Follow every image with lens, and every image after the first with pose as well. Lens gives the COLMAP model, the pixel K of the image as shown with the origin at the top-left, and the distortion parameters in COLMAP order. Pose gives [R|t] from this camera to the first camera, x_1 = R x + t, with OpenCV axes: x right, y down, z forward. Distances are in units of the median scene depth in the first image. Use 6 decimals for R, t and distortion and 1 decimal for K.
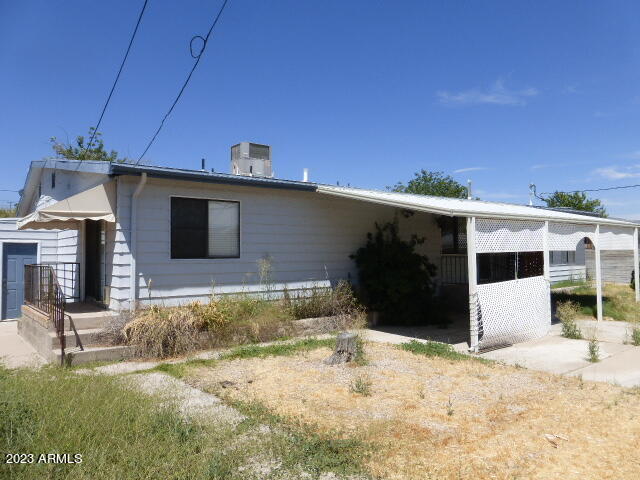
lens RADIAL K [[474.0, 0, 319.6], [0, 474.0, 244.0], [0, 0, 1]] dist [-0.031785, 0.015314]
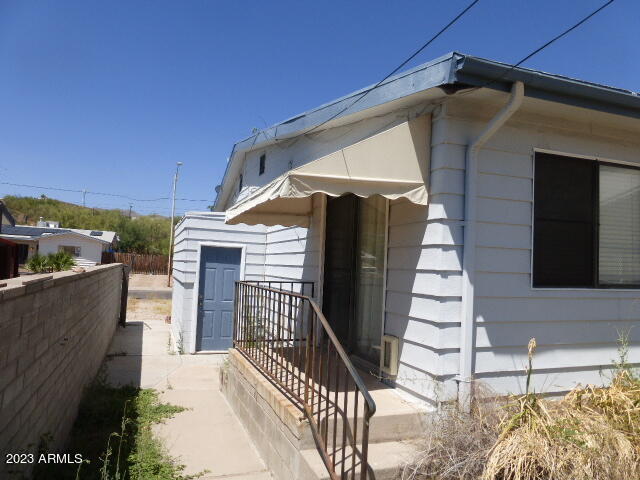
lens RADIAL K [[474.0, 0, 320.9], [0, 474.0, 237.5], [0, 0, 1]] dist [-0.031785, 0.015314]
pose [[0.947072, 0.016643, -0.320589, -0.365323], [-0.029123, 0.998992, -0.034173, 0.005067], [0.319697, 0.041700, 0.946602, 0.502065]]
